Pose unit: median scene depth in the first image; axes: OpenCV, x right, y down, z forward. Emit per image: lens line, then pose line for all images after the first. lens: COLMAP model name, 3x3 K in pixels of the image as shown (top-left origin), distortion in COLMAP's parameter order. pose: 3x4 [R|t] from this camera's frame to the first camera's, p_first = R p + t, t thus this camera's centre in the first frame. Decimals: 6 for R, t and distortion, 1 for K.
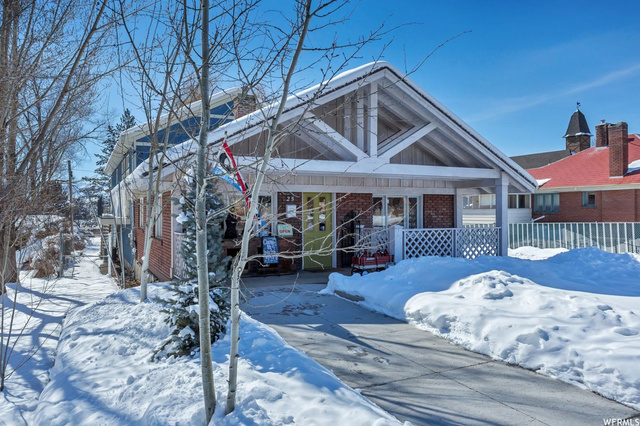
lens RADIAL K [[391.1, 0, 320.0], [0, 391.1, 213.0], [0, 0, 1]] dist [0.112190, 0.000244]
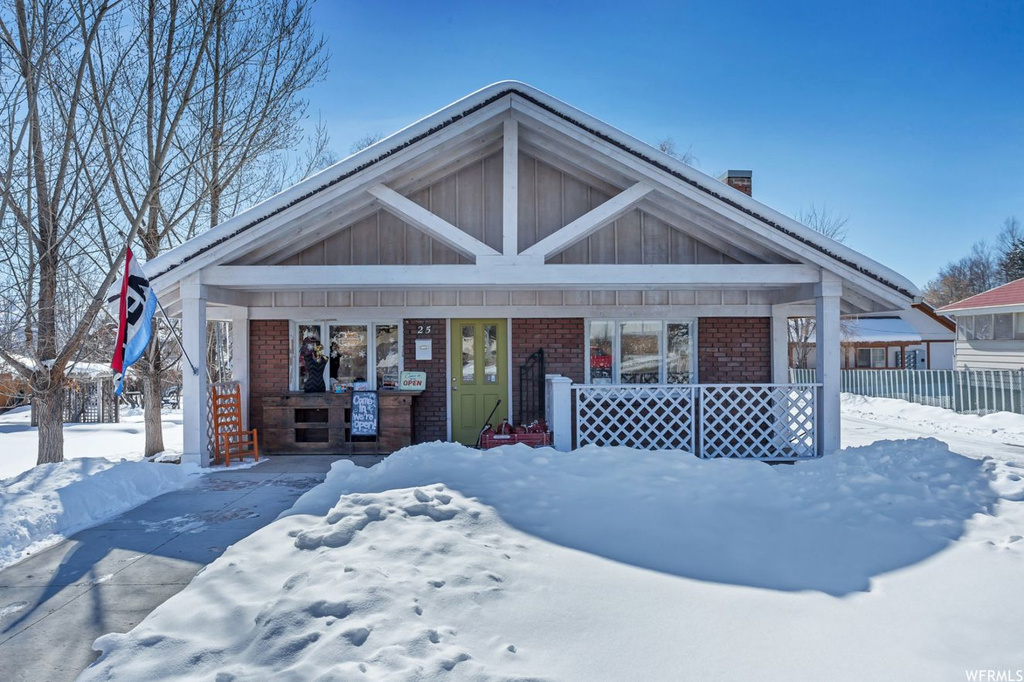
lens RADIAL K [[625.8, 0, 512.0], [0, 625.8, 341.0], [0, 0, 1]] dist [0.112190, 0.000244]
pose [[0.918295, -0.002191, -0.395891, 0.438148], [-0.001882, 0.999949, -0.009899, -0.009229], [0.395893, 0.009835, 0.918244, 0.164275]]
